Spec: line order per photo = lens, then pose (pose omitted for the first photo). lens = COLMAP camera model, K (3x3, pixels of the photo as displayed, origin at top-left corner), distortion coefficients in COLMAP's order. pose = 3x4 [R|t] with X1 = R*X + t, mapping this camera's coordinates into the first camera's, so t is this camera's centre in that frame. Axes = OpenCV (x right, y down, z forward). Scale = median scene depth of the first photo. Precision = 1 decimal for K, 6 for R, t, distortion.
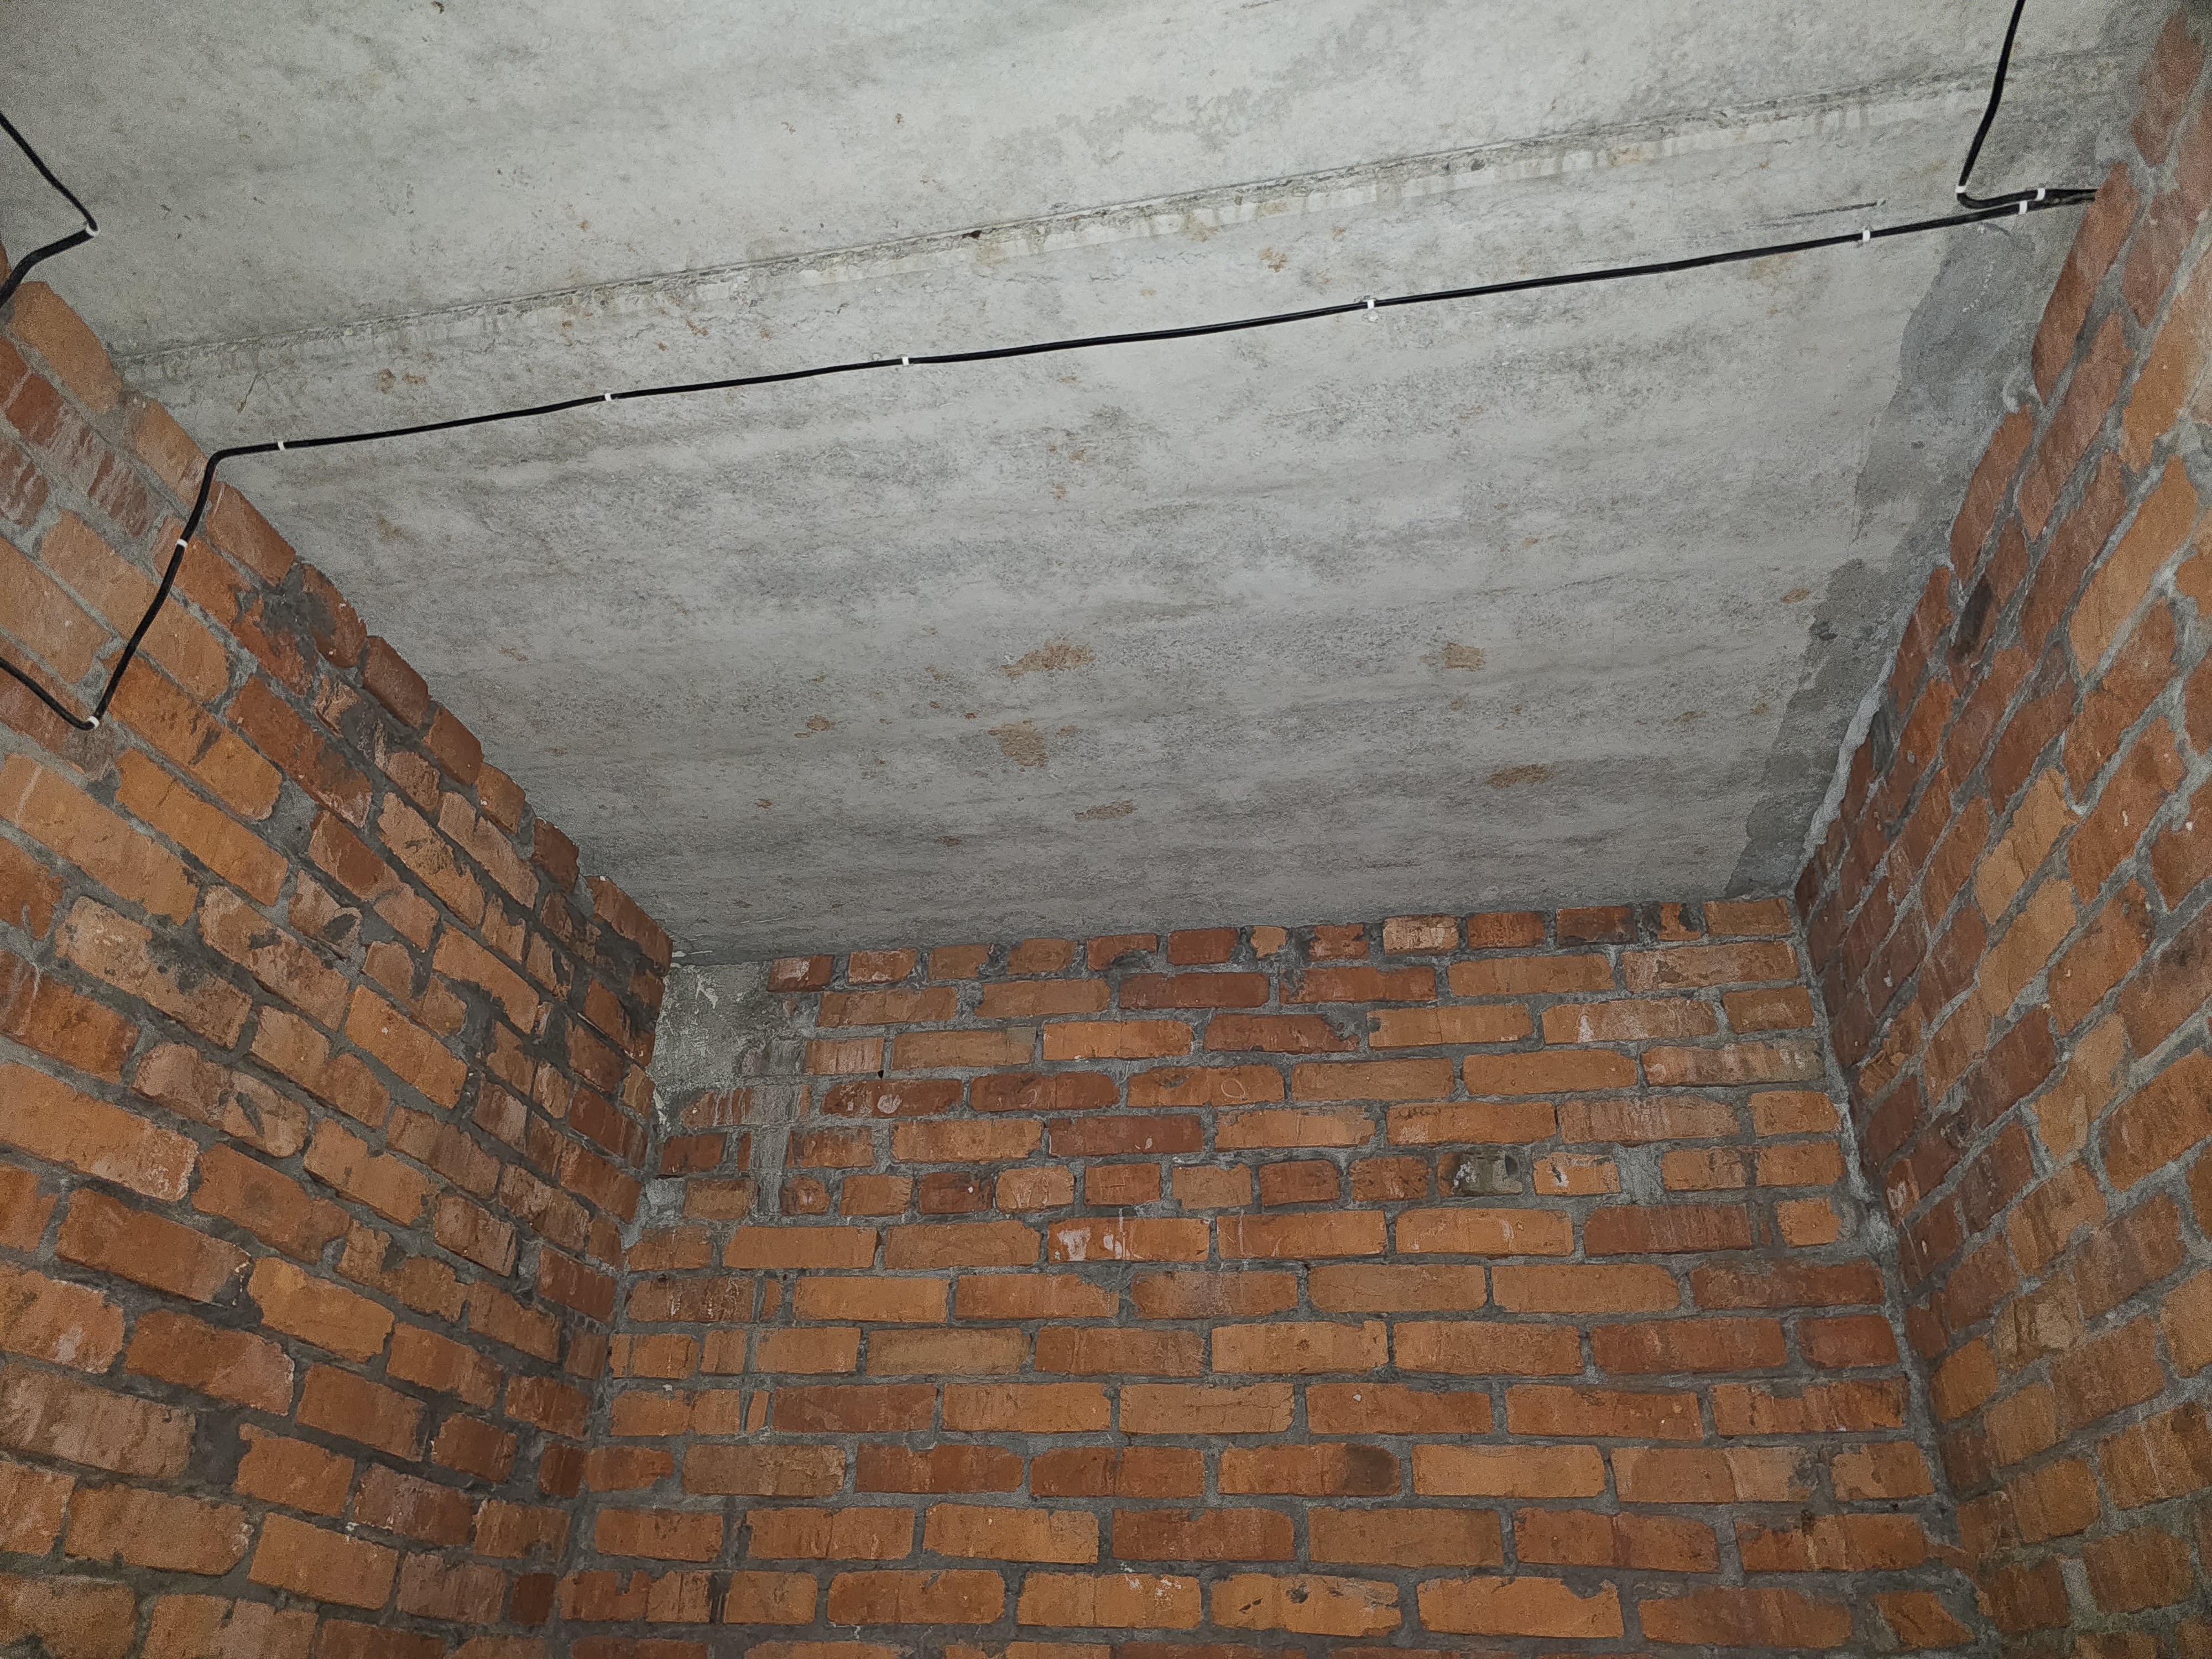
lens RADIAL K [[1499.4, 0, 1094.1], [0, 1499.4, 812.6], [0, 0, 1]] dist [0.063309, -0.055842]
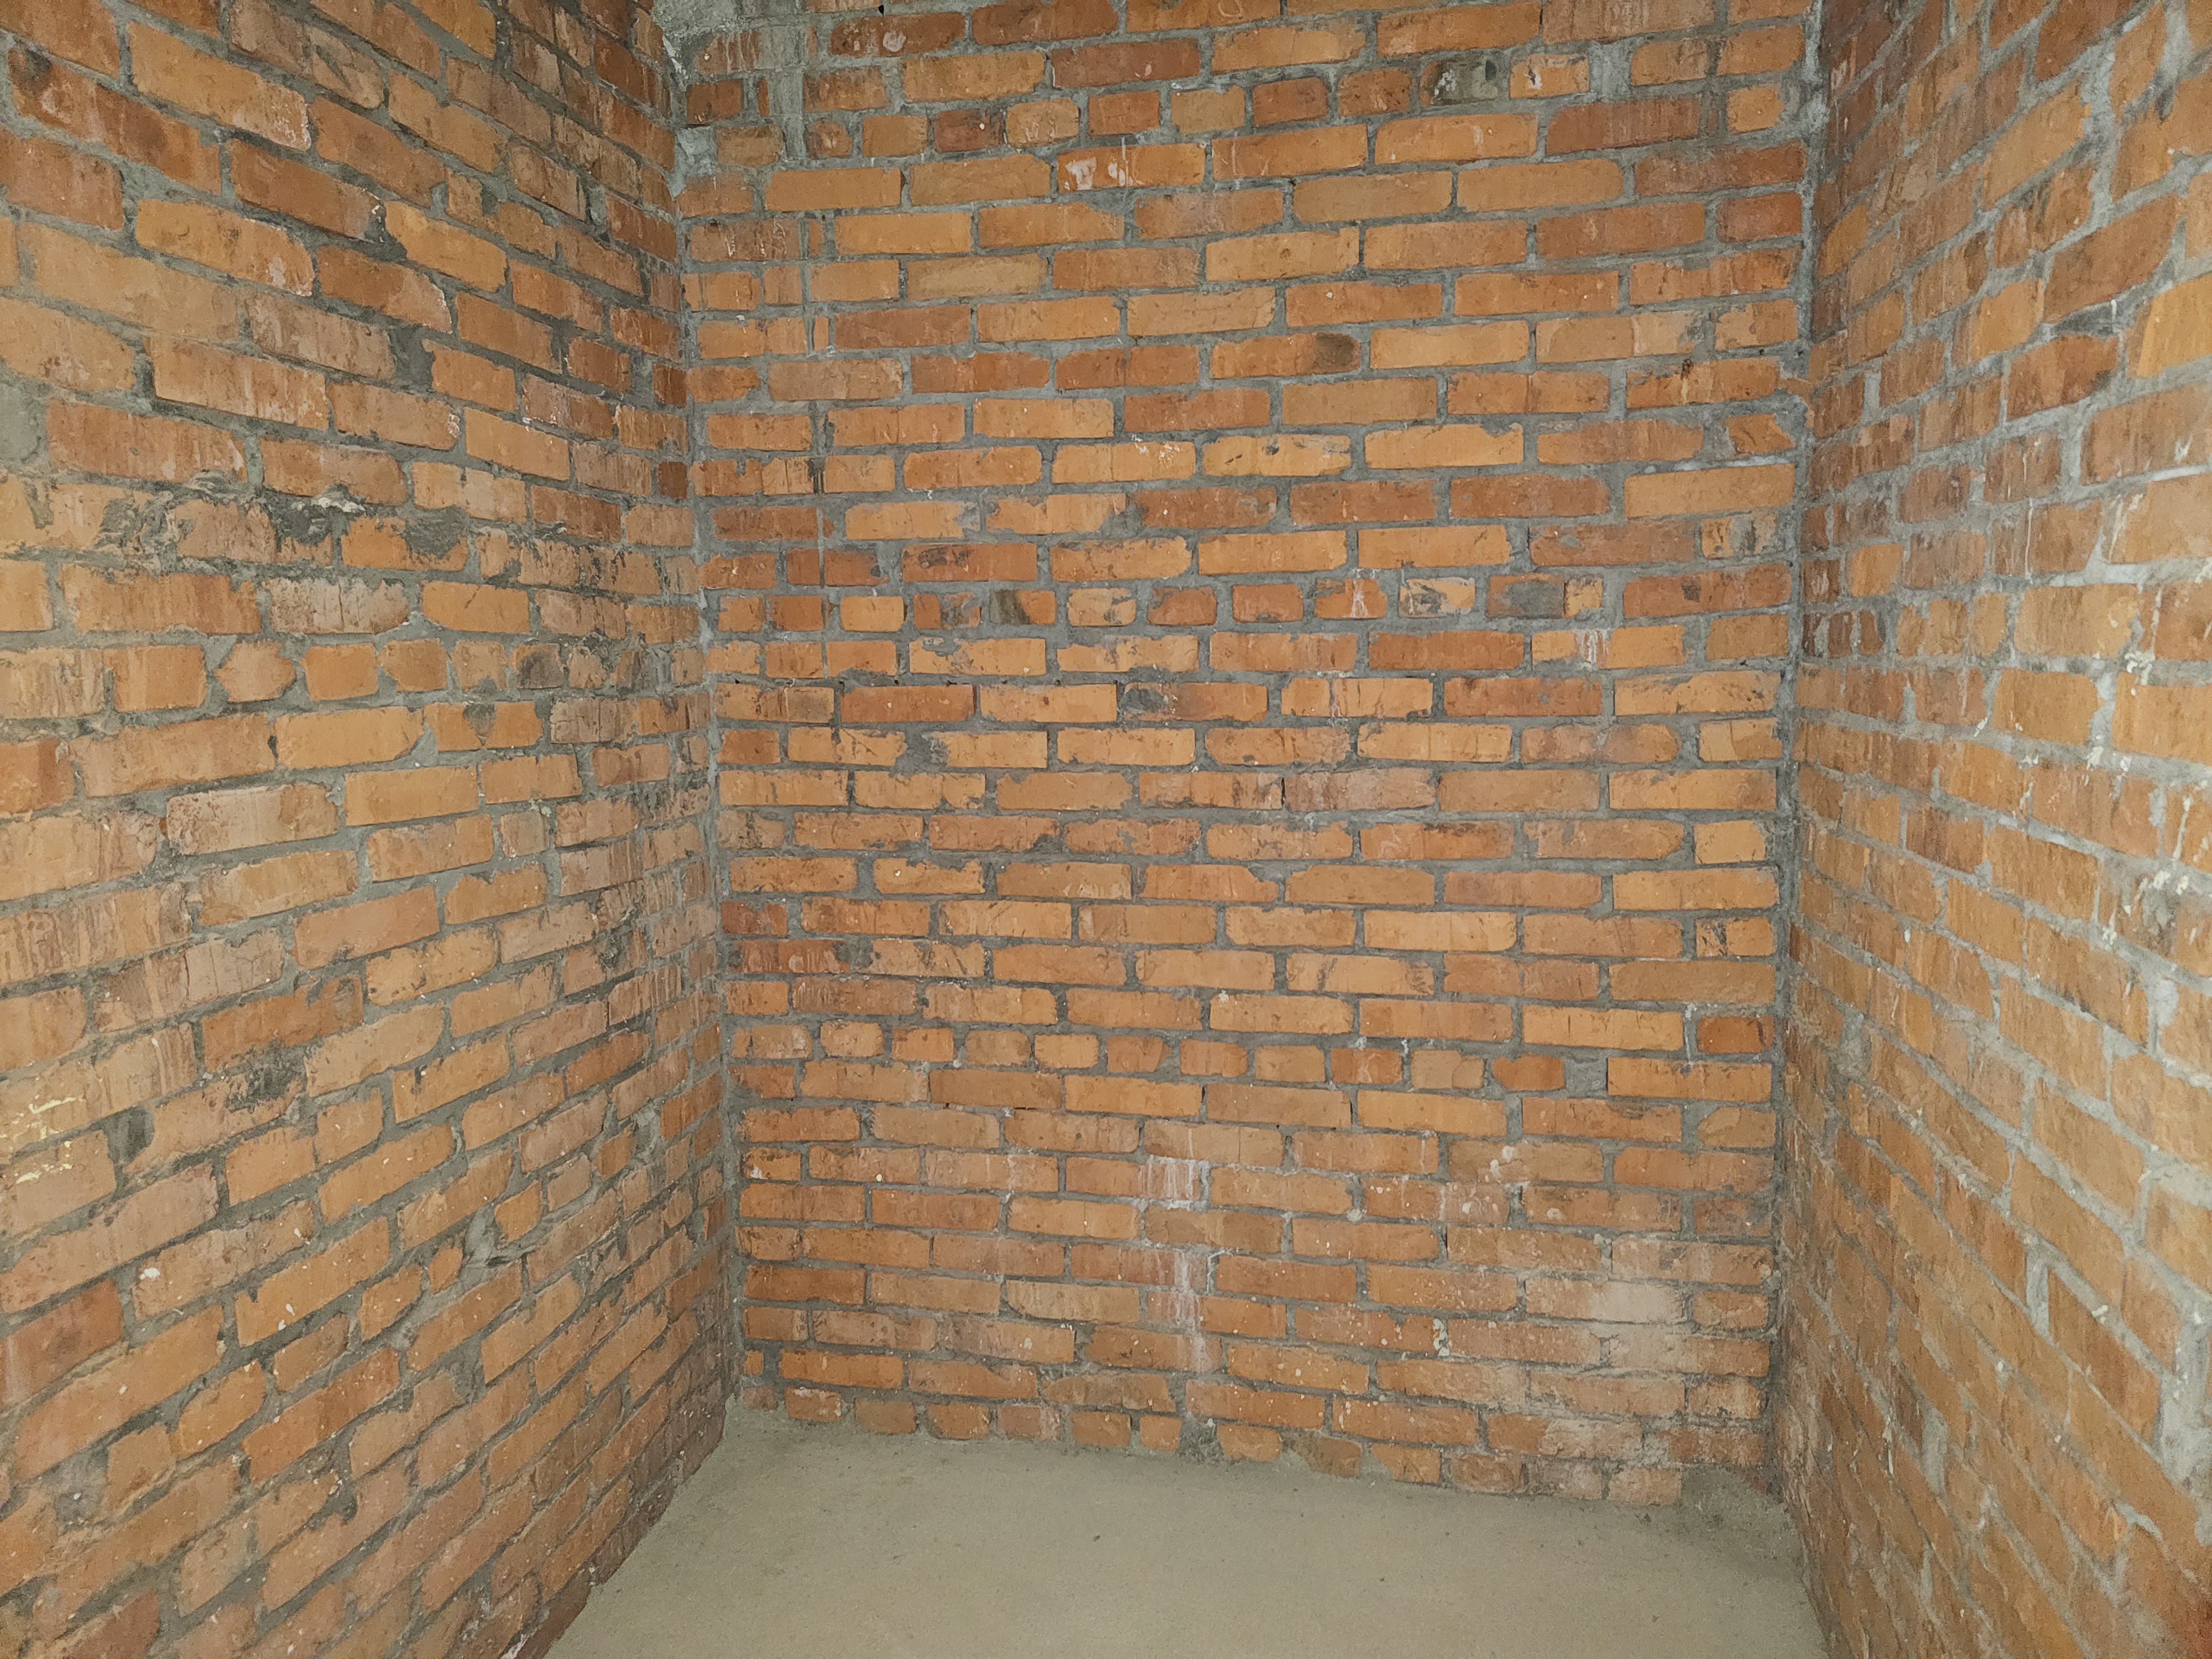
lens RADIAL K [[1499.4, 0, 1094.1], [0, 1499.4, 812.6], [0, 0, 1]] dist [0.063309, -0.055842]
pose [[0.998923, -0.040870, -0.021968, 0.001082], [0.045766, 0.789885, 0.611545, -0.021867], [-0.007642, -0.611892, 0.790904, -0.173289]]
